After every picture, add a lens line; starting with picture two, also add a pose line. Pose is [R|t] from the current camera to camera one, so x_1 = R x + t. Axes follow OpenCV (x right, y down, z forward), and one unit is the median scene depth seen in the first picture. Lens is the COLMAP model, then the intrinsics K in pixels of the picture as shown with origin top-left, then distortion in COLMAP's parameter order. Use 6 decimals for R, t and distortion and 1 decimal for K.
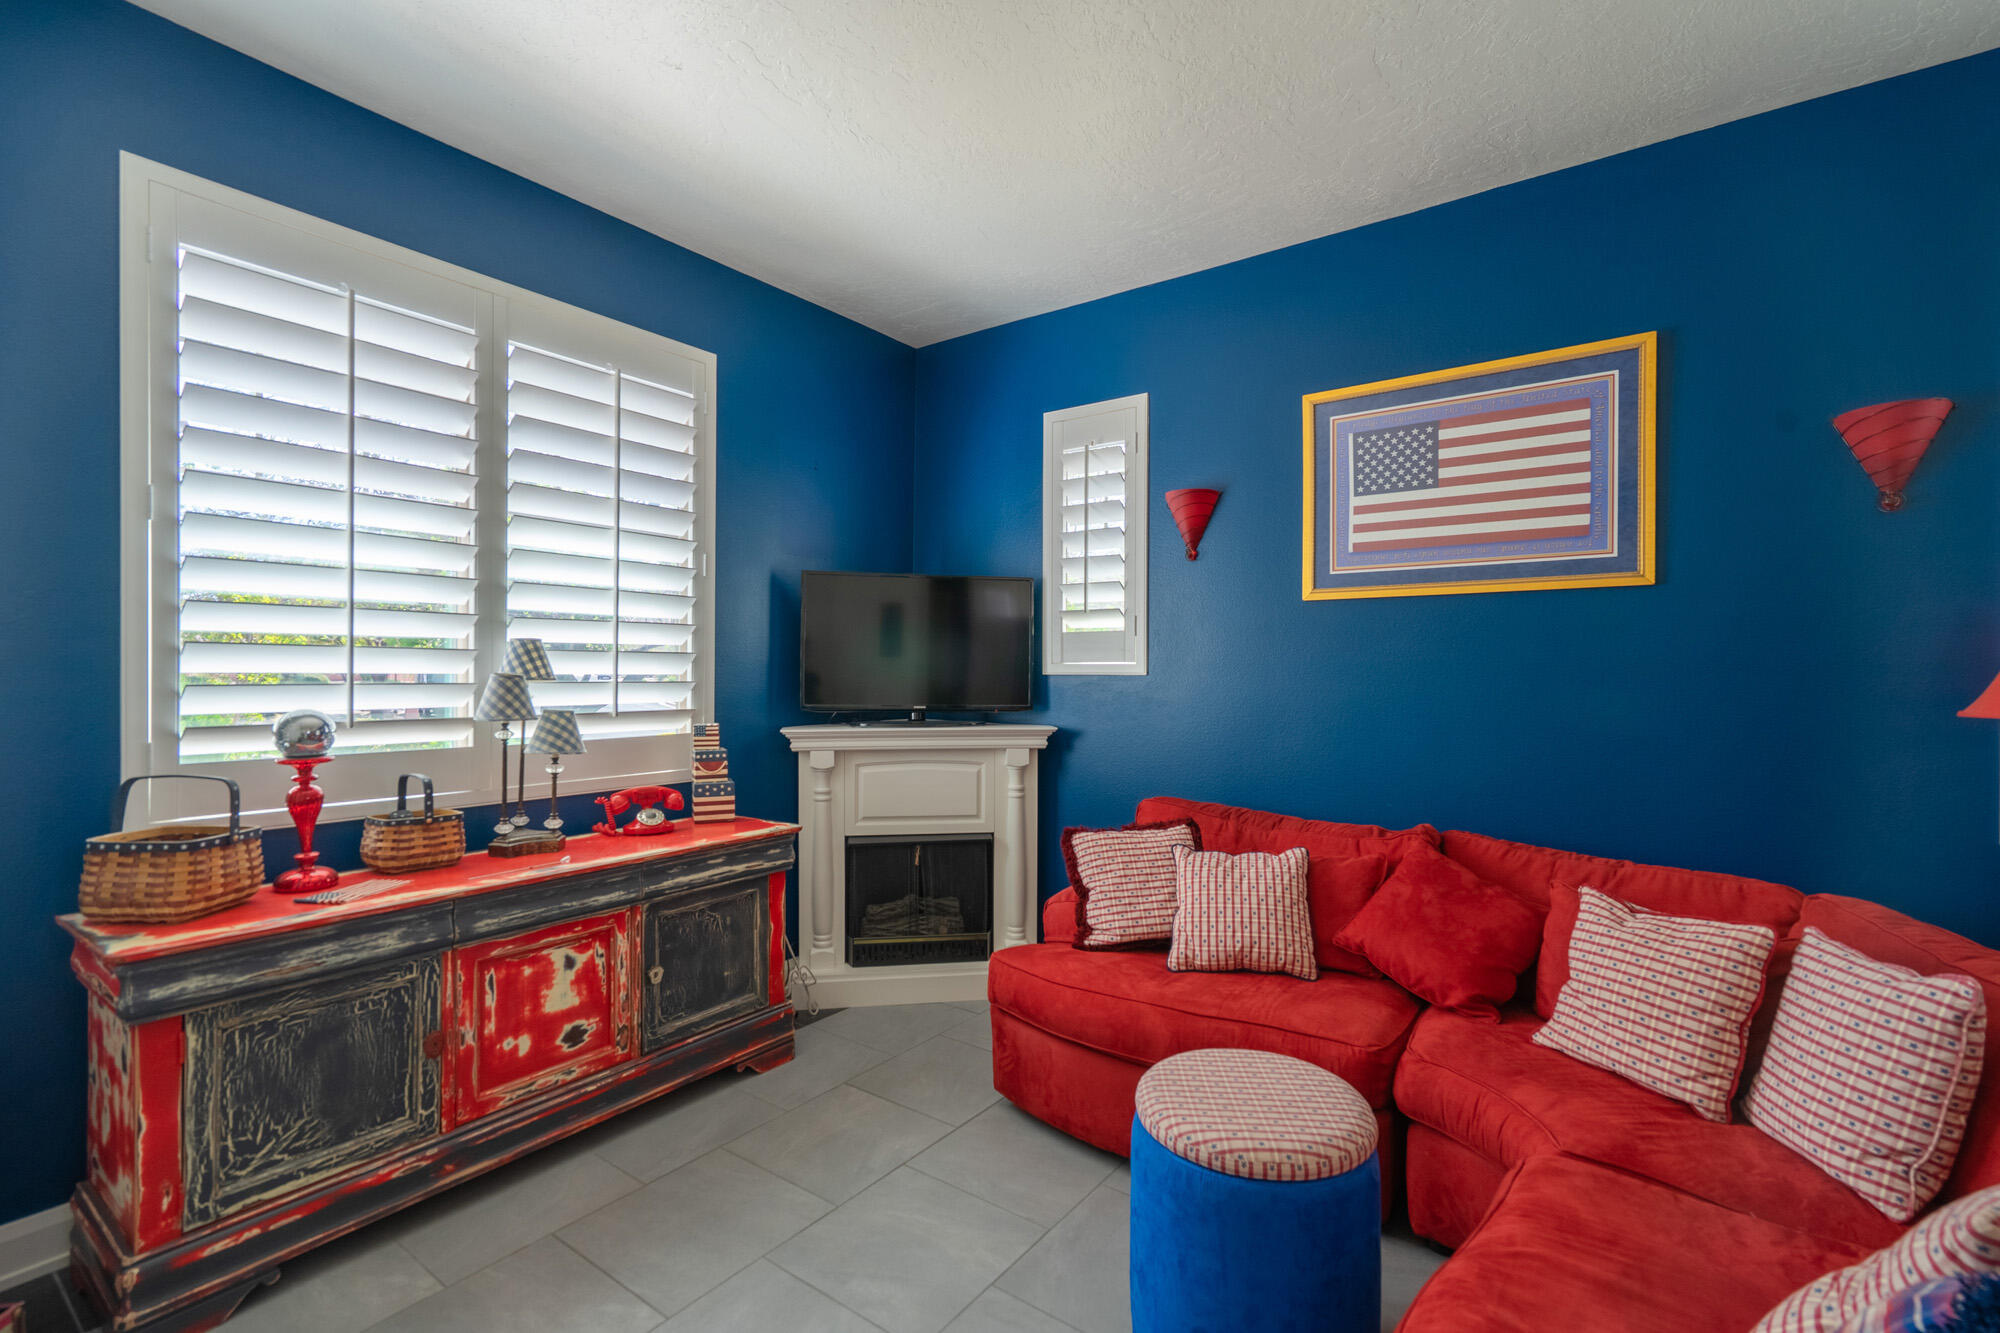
lens RADIAL K [[902.3, 0, 1022.2], [0, 902.3, 674.6], [0, 0, 1]] dist [0.000149, 0.000653]
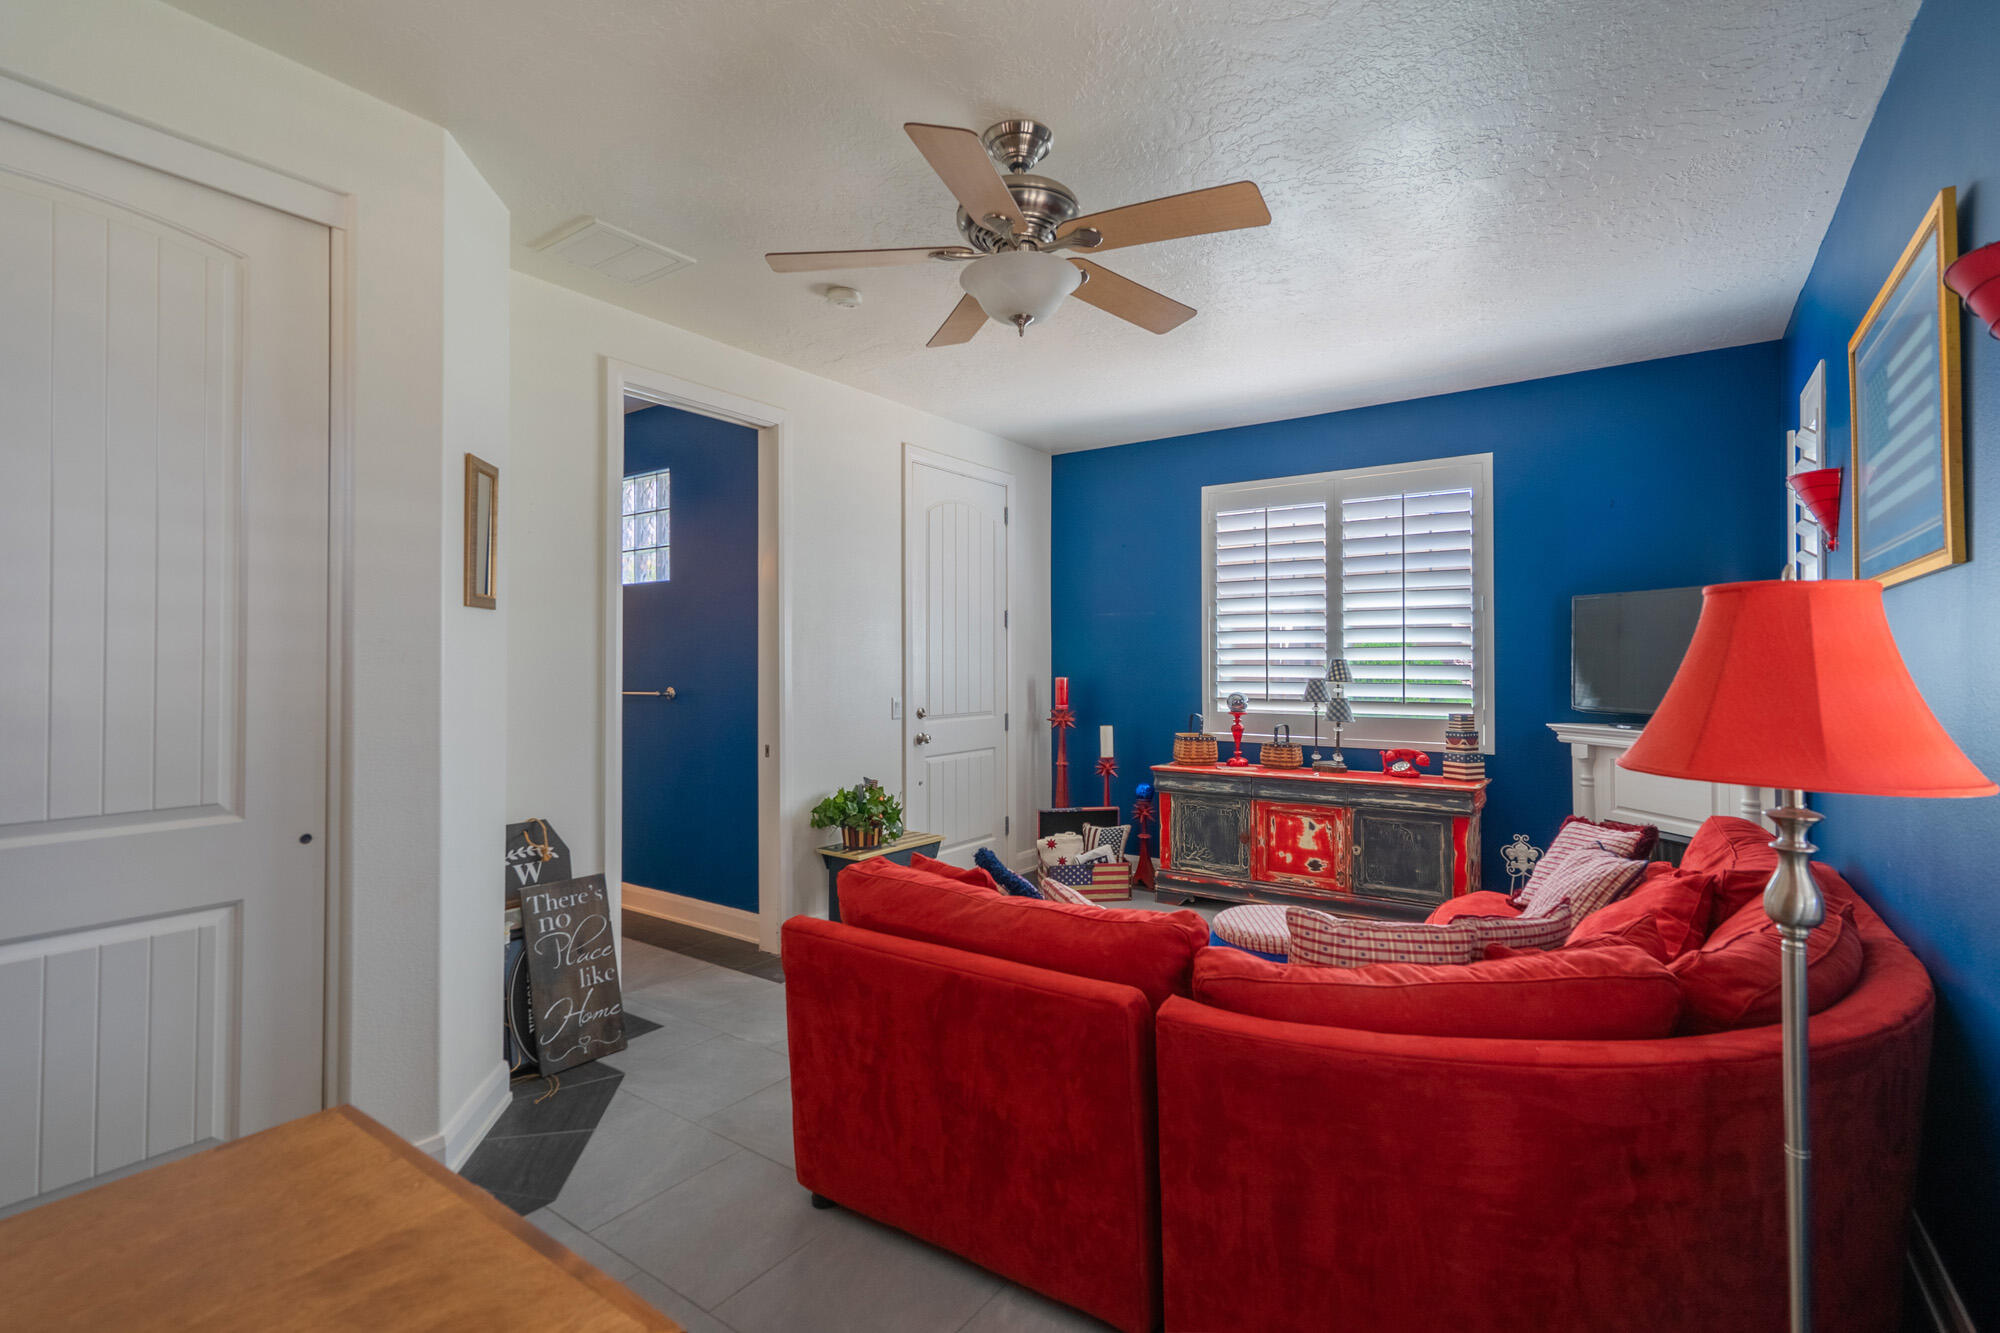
lens RADIAL K [[916.4, 0, 1002.9], [0, 916.4, 645.0], [0, 0, 1]] dist [-0.001552, -0.000023]
pose [[0.005028, -0.023714, -0.999706, 1.484793], [-0.003947, 0.999711, -0.023734, -0.023984], [0.999980, 0.004065, 0.004933, 0.317927]]
